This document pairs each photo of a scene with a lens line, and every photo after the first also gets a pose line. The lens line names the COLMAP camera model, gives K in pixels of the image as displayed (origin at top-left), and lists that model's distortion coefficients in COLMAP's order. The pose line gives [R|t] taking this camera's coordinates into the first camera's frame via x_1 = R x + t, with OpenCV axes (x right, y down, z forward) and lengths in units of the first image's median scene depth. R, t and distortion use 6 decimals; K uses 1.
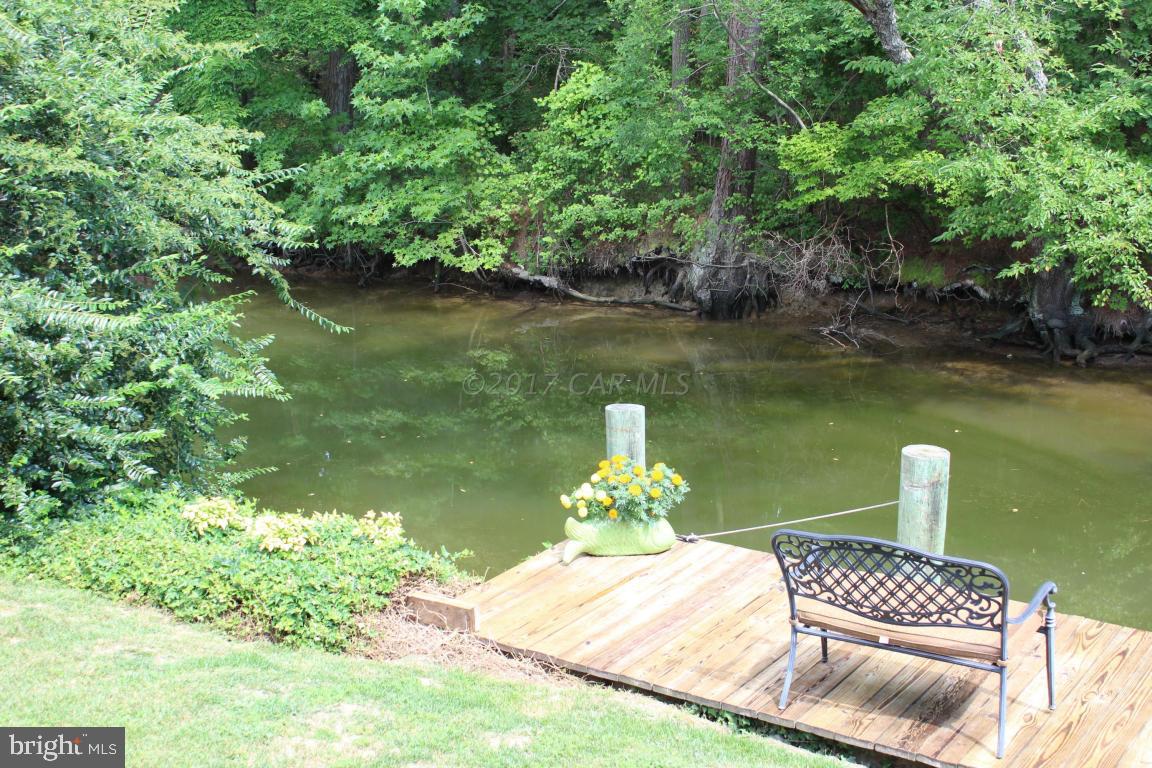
lens RADIAL K [[1495.5, 0, 576.0], [0, 1495.5, 384.0], [0, 0, 1]] dist [-0.075987, -0.015433]
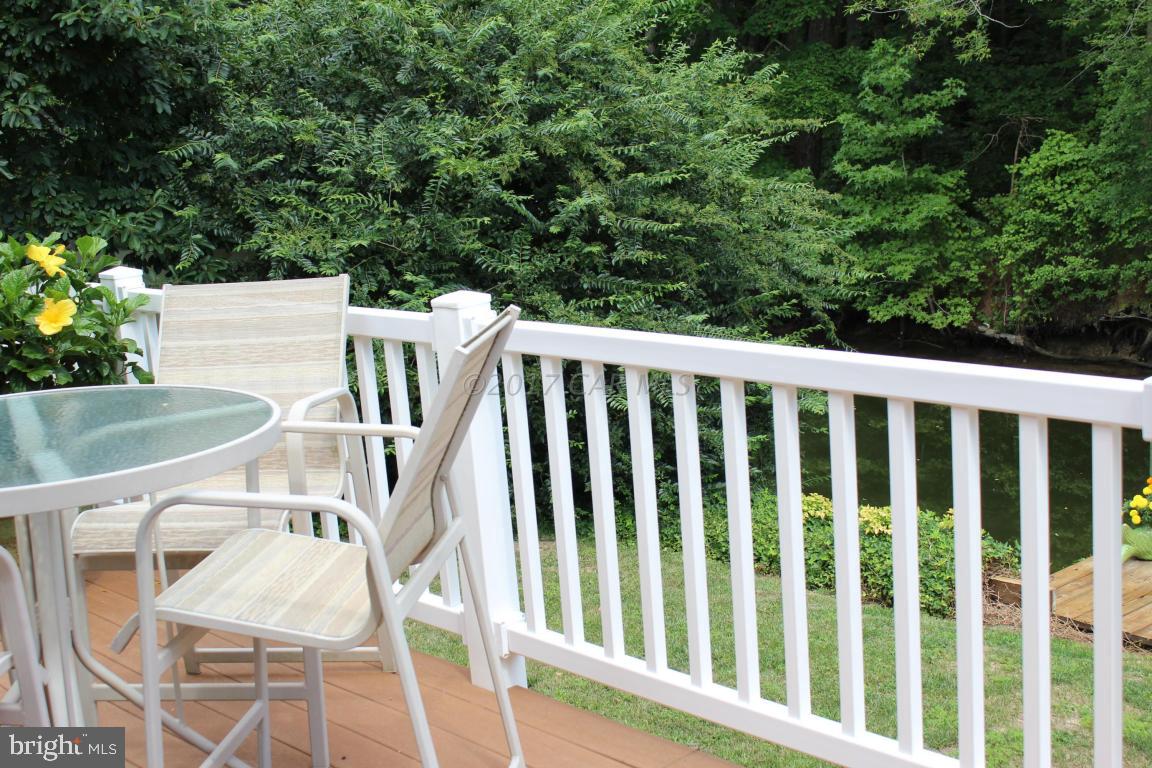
lens RADIAL K [[1533.2, 0, 576.0], [0, 1533.2, 384.0], [0, 0, 1]] dist [-0.014131, 0.003658]
pose [[0.971900, 0.022997, -0.234269, -0.067067], [-0.035299, 0.998201, -0.048455, 0.026123], [0.232734, 0.055363, 0.970963, -0.113223]]
